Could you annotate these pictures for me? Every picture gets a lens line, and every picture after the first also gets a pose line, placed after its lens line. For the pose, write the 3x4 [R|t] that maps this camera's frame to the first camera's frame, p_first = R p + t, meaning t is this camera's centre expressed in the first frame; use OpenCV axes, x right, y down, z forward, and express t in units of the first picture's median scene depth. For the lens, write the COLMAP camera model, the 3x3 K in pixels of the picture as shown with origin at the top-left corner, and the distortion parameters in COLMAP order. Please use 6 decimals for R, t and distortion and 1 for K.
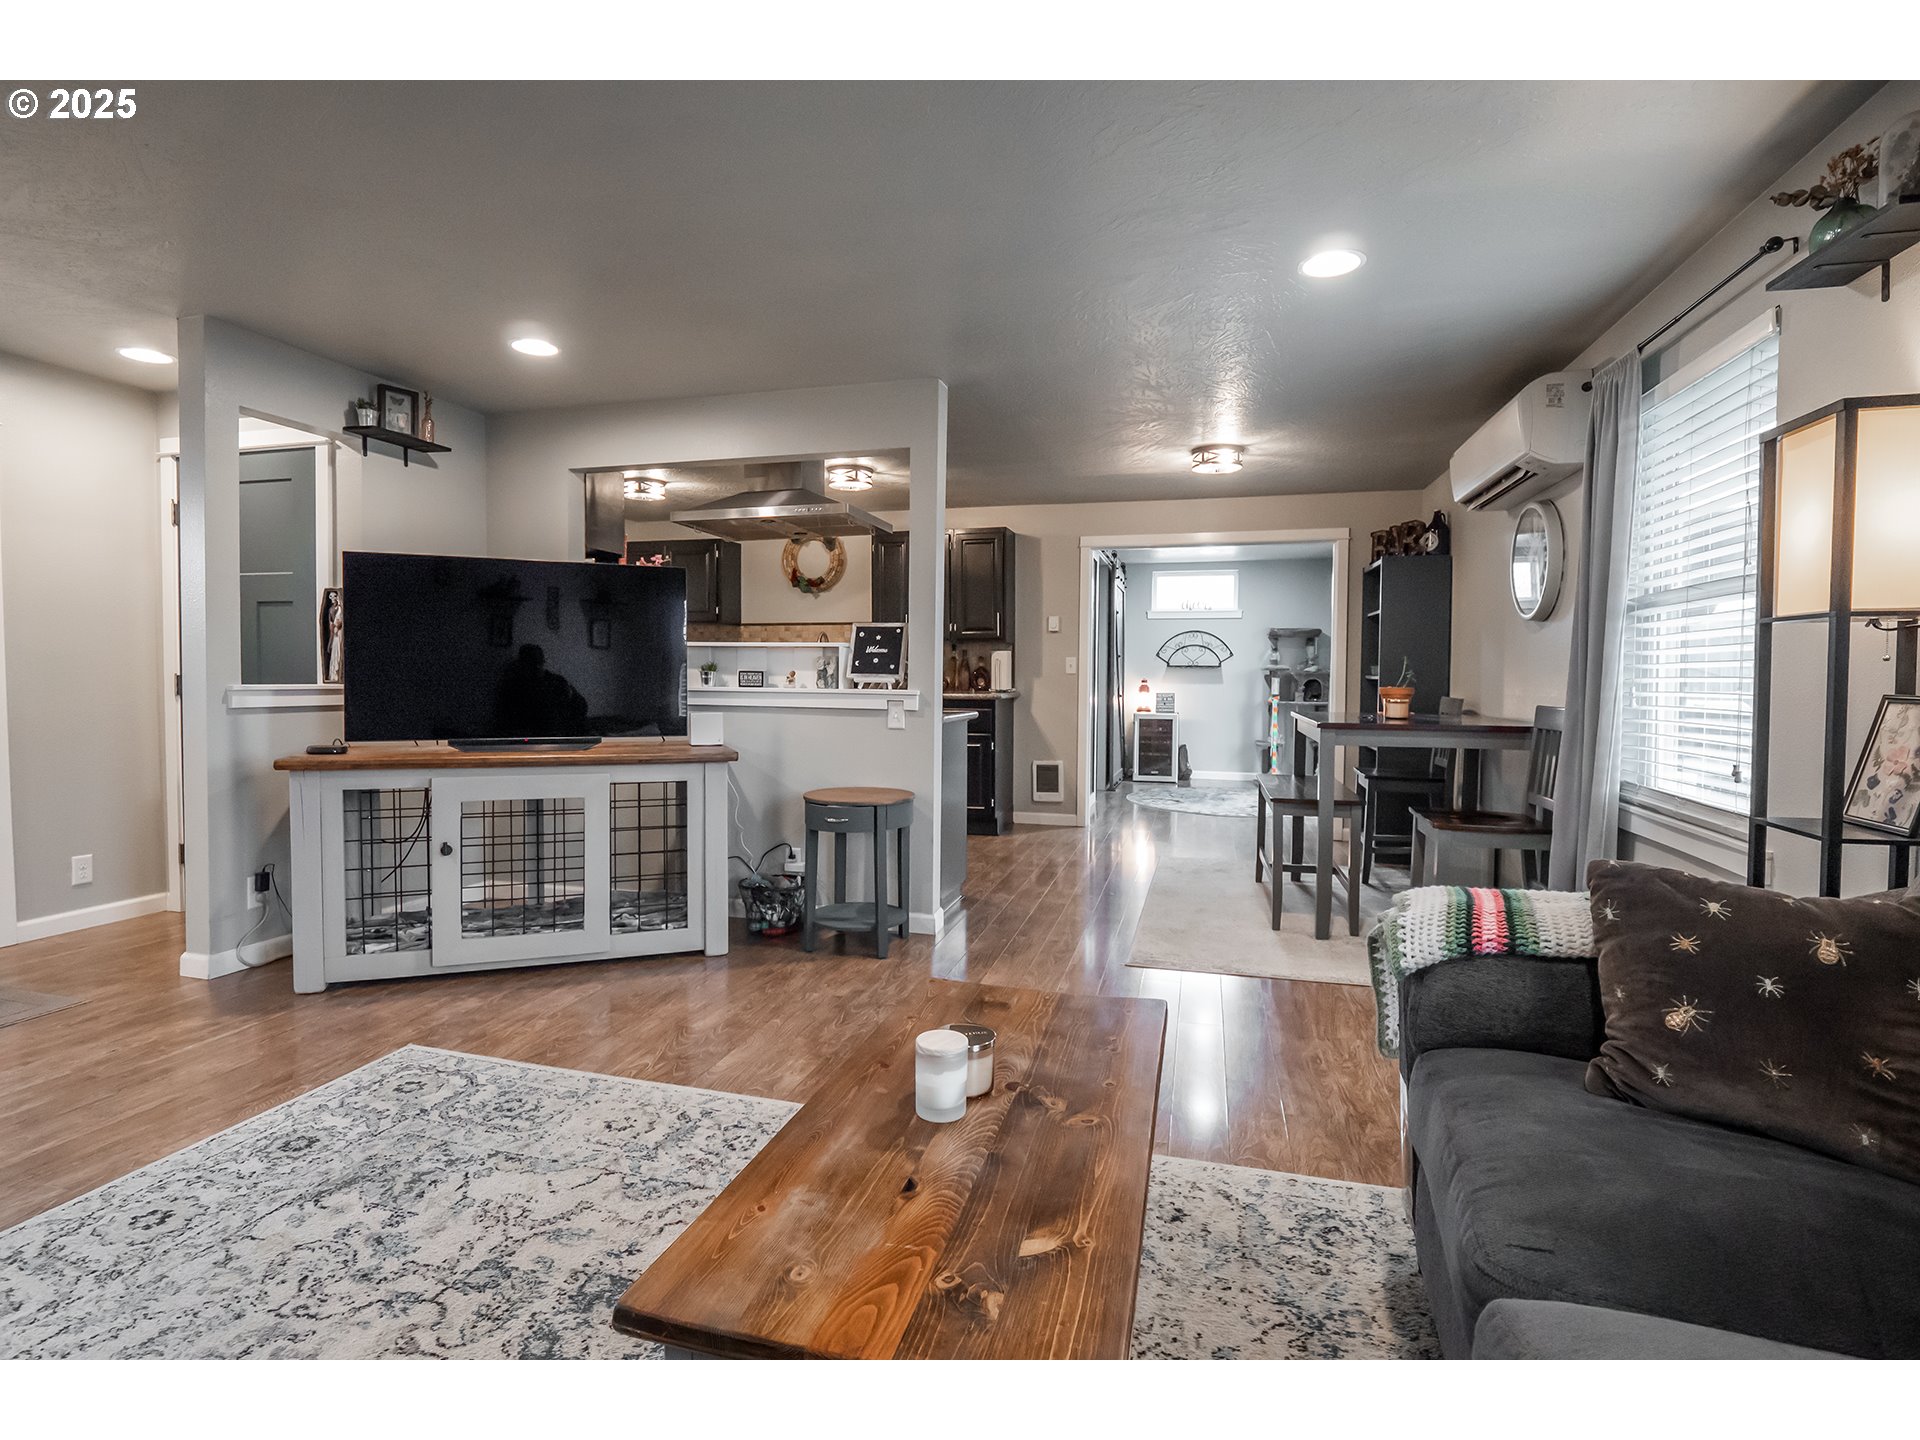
lens RADIAL K [[934.3, 0, 941.9], [0, 934.3, 711.2], [0, 0, 1]] dist [-0.007274, -0.001593]
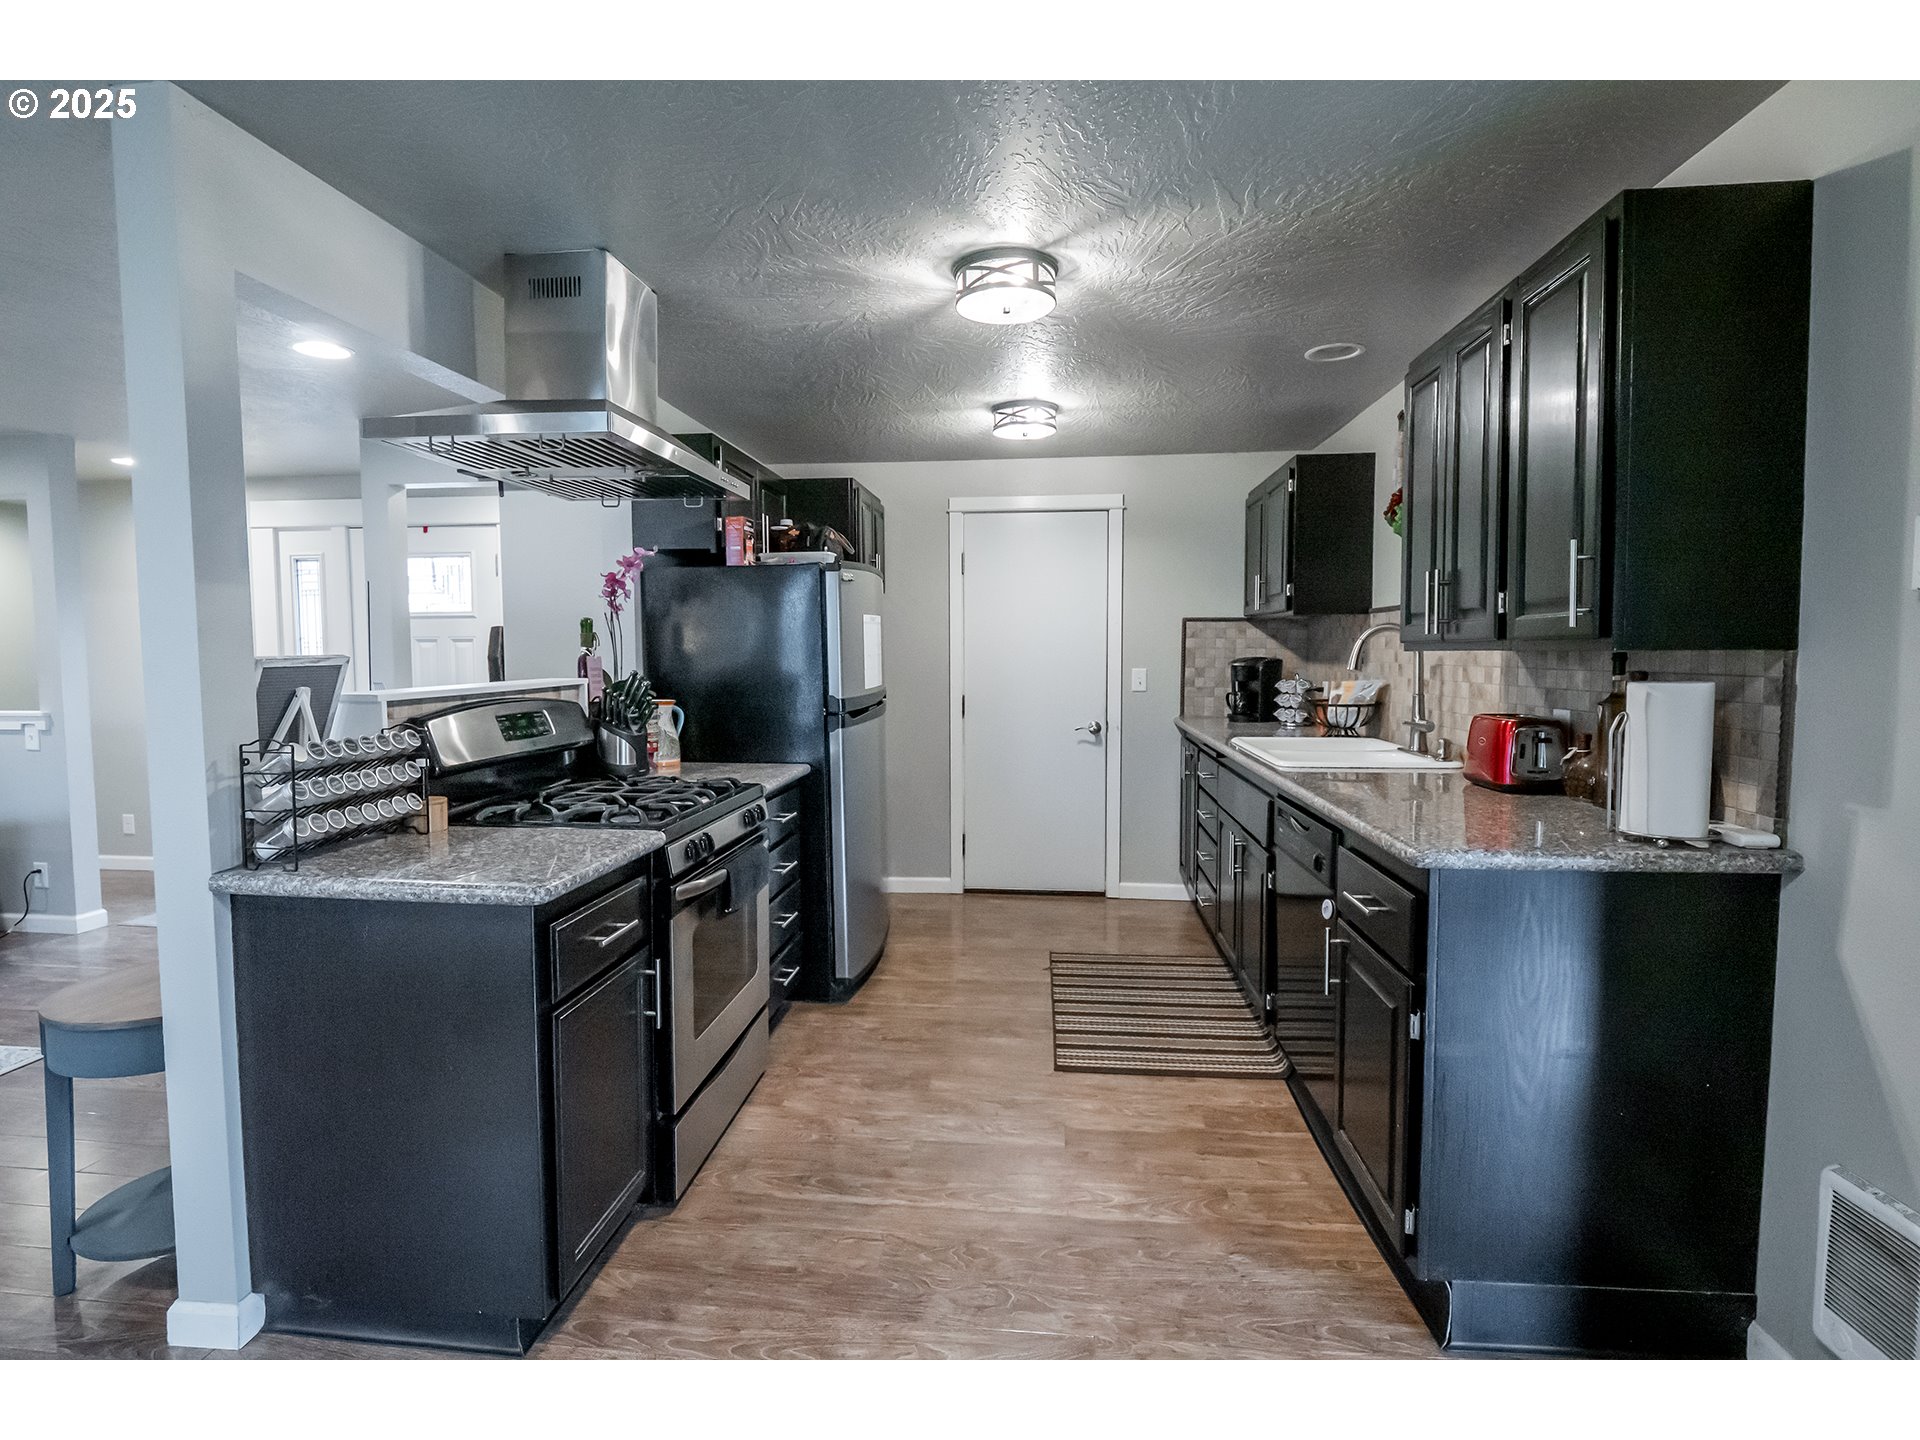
lens RADIAL K [[906.2, 0, 944.4], [0, 906.2, 705.2], [0, 0, 1]] dist [-0.003770, -0.000762]
pose [[0.168368, 0.054034, -0.984242, 0.447854], [-0.034873, 0.998198, 0.048834, -0.104137], [0.985107, 0.026102, 0.169949, 1.260771]]
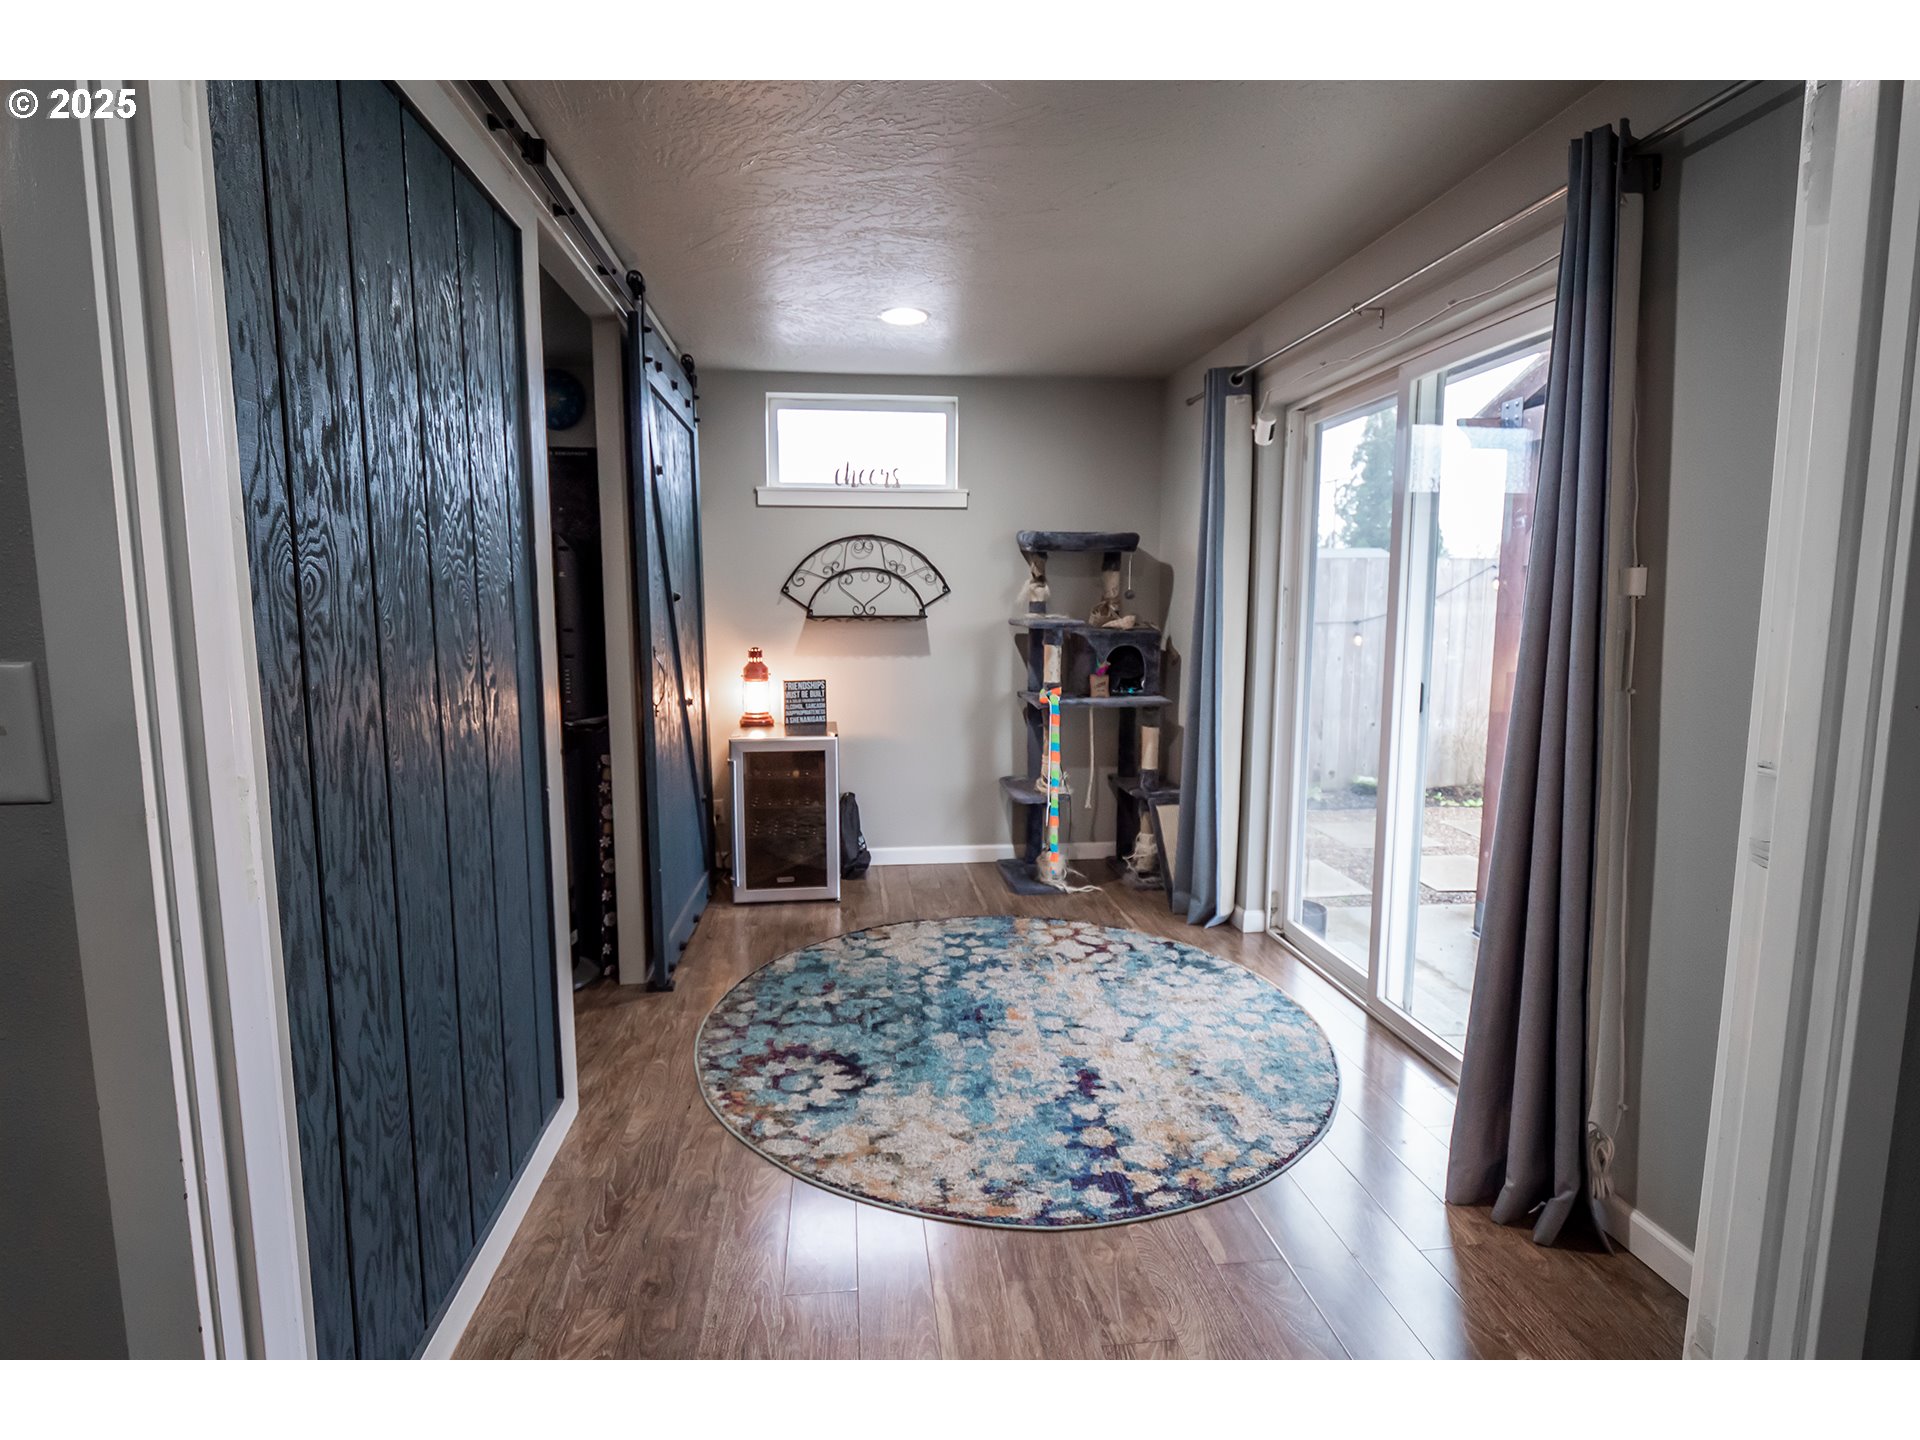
lens RADIAL K [[934.3, 0, 941.9], [0, 934.3, 711.2], [0, 0, 1]] dist [-0.007274, -0.001593]
pose [[0.928669, -0.051720, 0.367285, 0.339599], [0.022923, 0.996341, 0.082340, -0.096558], [-0.370200, -0.068047, 0.926457, 1.409762]]
